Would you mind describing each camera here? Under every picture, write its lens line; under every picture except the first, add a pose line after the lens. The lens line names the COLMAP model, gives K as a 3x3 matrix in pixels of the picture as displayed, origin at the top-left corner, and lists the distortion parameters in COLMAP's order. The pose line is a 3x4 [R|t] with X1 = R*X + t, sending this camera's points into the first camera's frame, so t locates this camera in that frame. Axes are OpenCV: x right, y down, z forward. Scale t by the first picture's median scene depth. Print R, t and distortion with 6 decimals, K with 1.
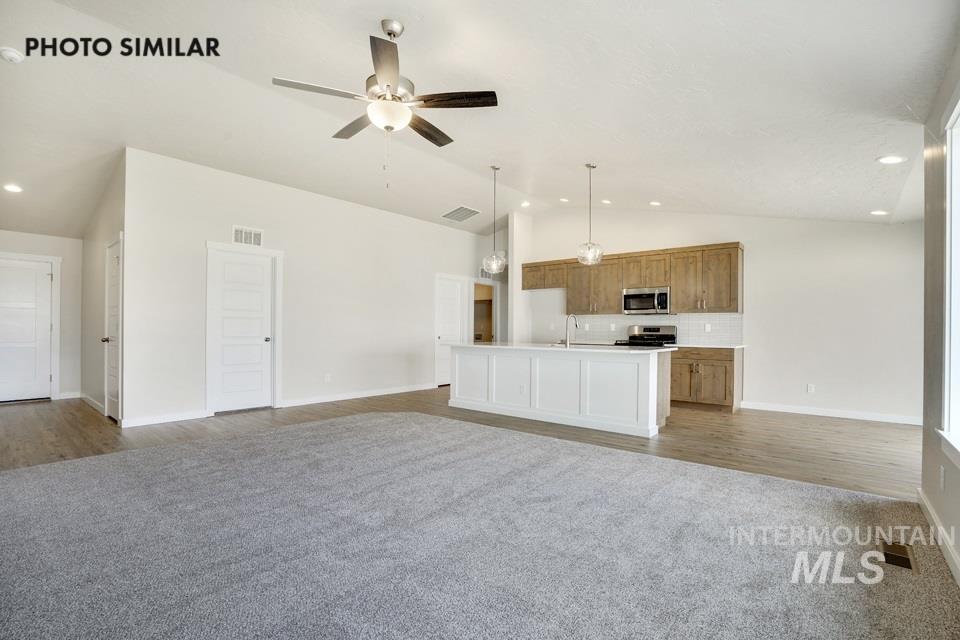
lens RADIAL K [[445.0, 0, 496.0], [0, 445.0, 325.2], [0, 0, 1]] dist [-0.013098, 0.001803]
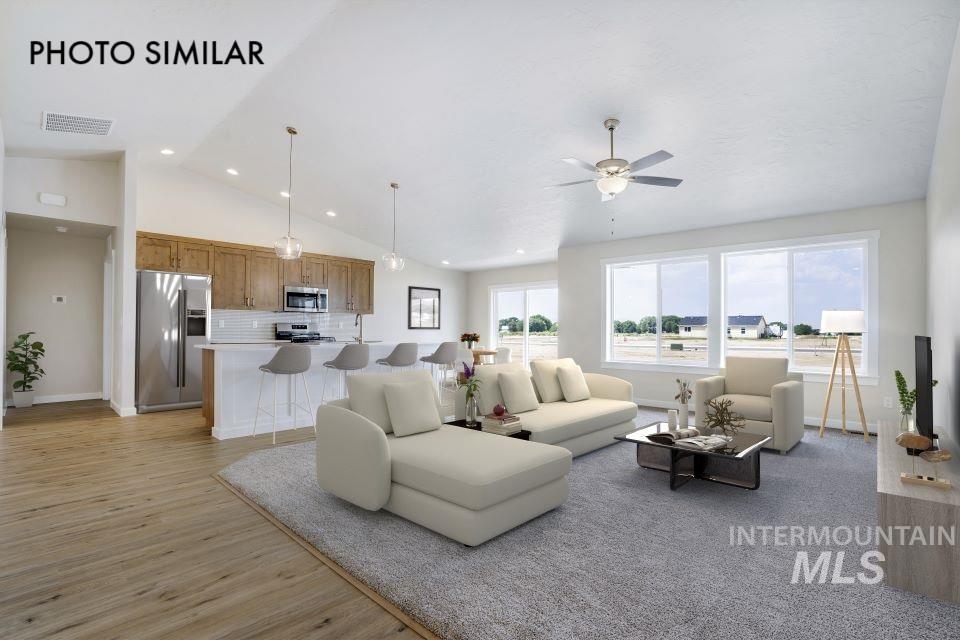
lens RADIAL K [[447.0, 0, 473.2], [0, 447.0, 324.6], [0, 0, 1]] dist [-0.032971, -0.000306]
pose [[0.096377, 0.001864, 0.995343, -0.680782], [-0.012053, 0.999927, -0.000705, 0.000671], [-0.995272, -0.011929, 0.096393, 0.501485]]
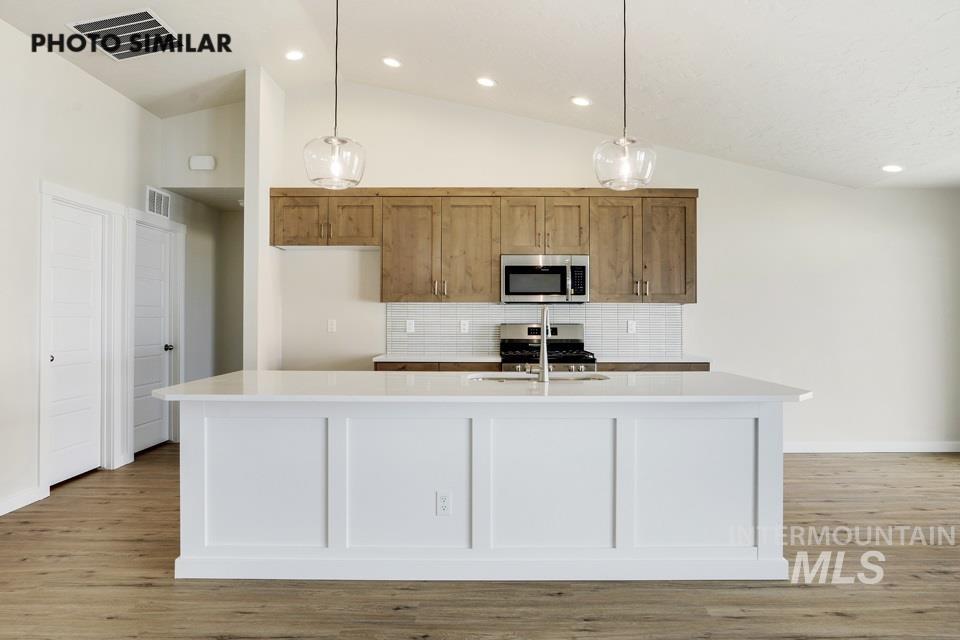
lens RADIAL K [[582.8, 0, 472.5], [0, 582.8, 317.9], [0, 0, 1]] dist [-0.044685, 0.005714]
pose [[0.783830, -0.003481, 0.620965, -0.178538], [-0.000793, 0.999978, 0.006607, -0.011312], [-0.620974, -0.005671, 0.783810, 0.493984]]
